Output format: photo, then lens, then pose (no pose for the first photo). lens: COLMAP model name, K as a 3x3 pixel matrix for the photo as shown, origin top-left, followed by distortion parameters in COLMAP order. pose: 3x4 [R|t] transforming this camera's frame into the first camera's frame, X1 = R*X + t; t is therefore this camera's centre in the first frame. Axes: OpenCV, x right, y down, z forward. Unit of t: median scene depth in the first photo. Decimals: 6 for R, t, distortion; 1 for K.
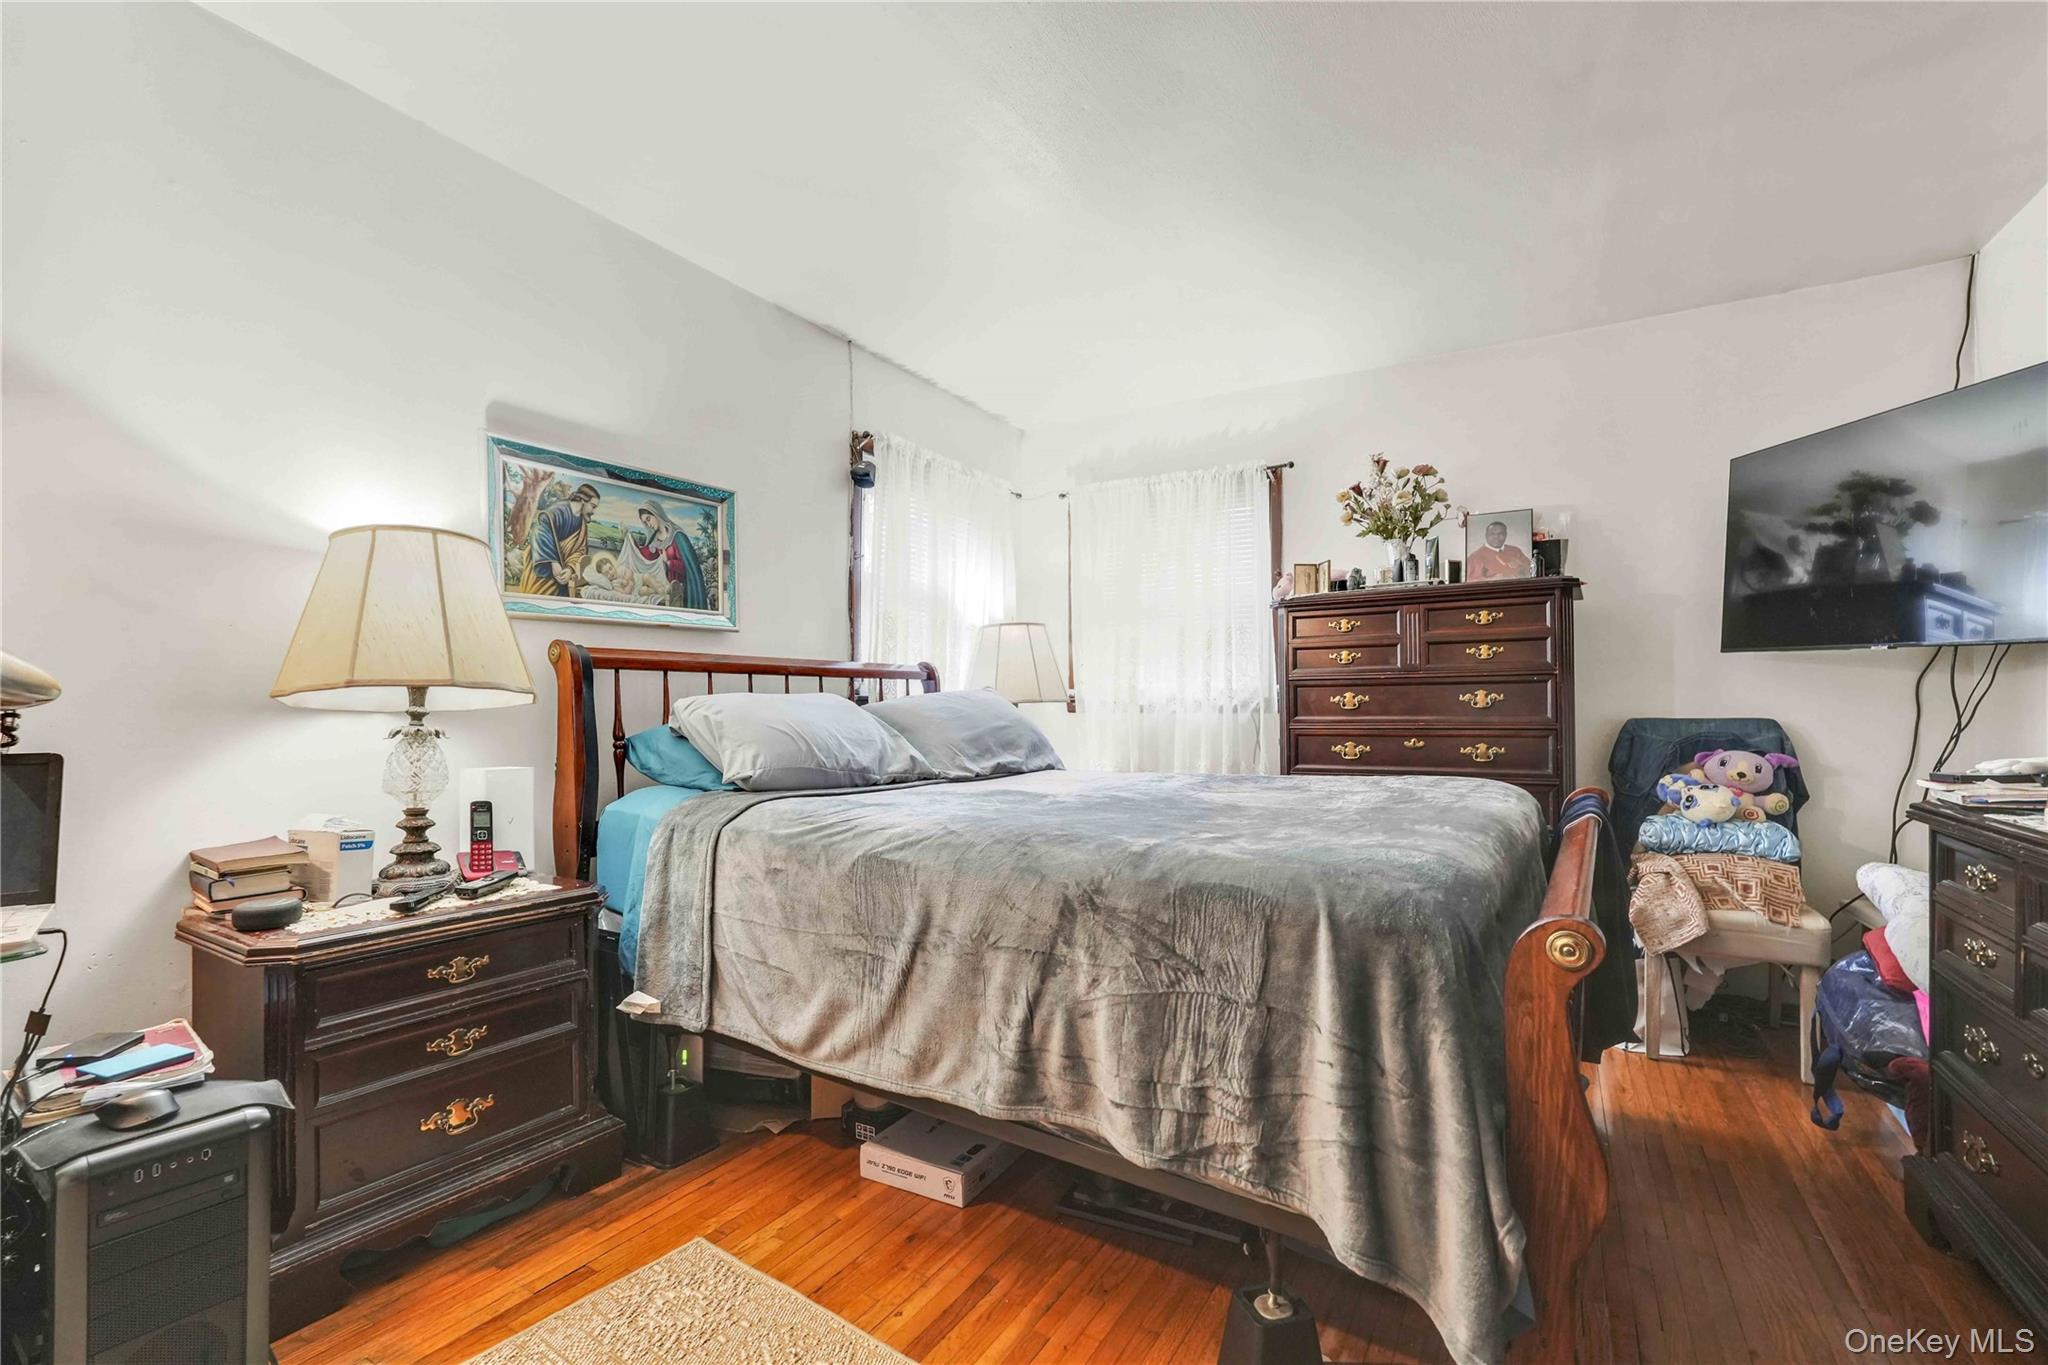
lens RADIAL K [[923.1, 0, 1033.3], [0, 923.1, 699.1], [0, 0, 1]] dist [-0.002951, 0.008416]
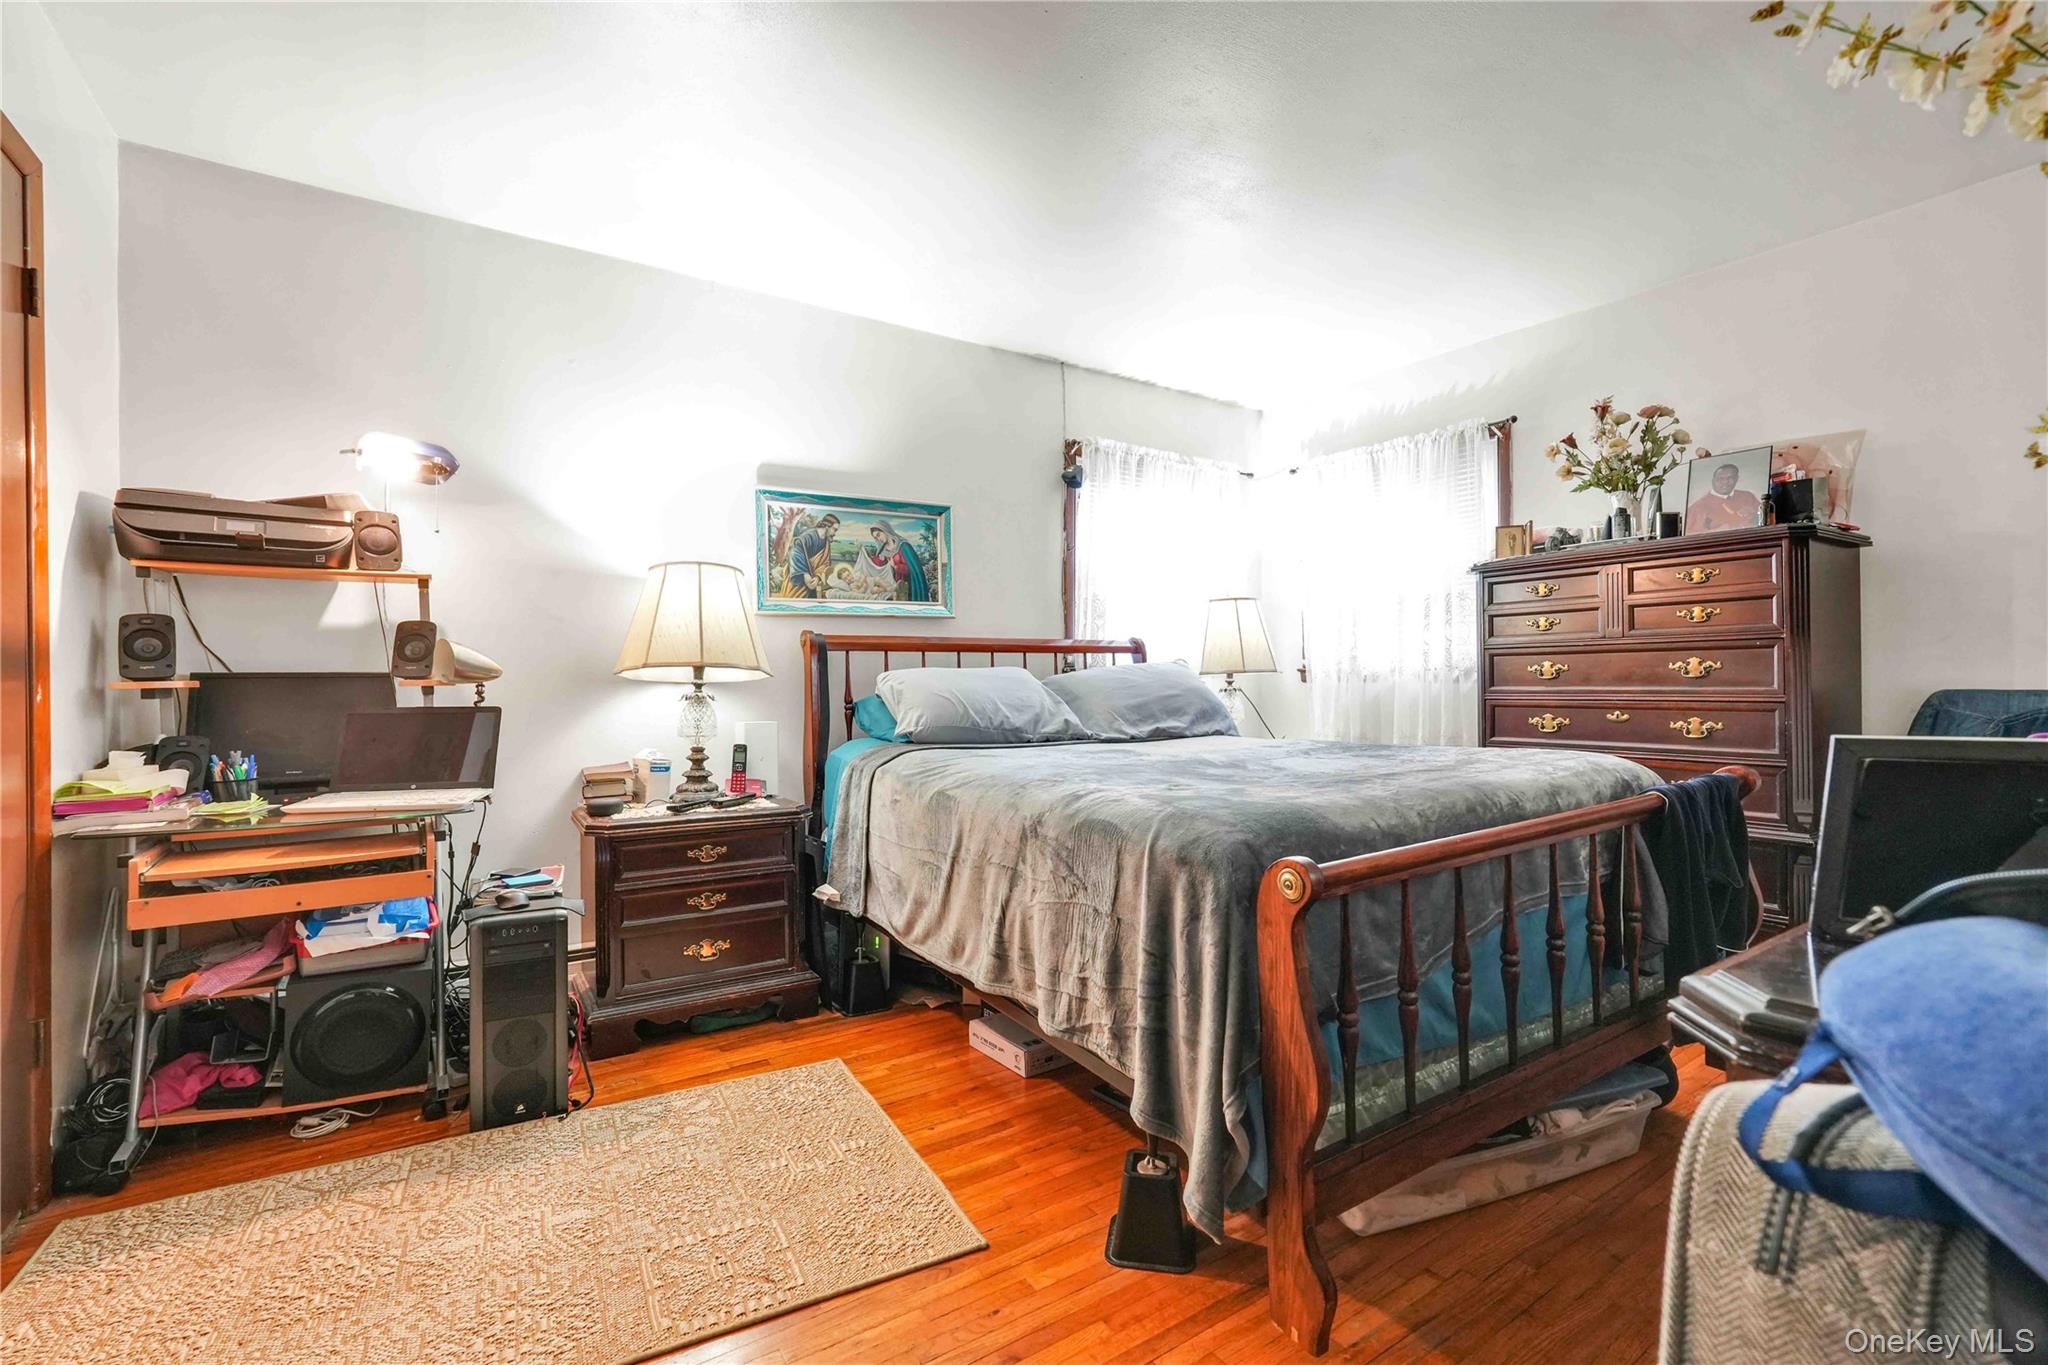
lens RADIAL K [[911.8, 0, 1016.3], [0, 911.8, 673.3], [0, 0, 1]] dist [0.000453, 0.000263]
pose [[0.903924, -0.004771, -0.427667, 0.352576], [0.007103, 0.999967, 0.003857, -0.003002], [0.427635, -0.006524, 0.903928, -0.096533]]
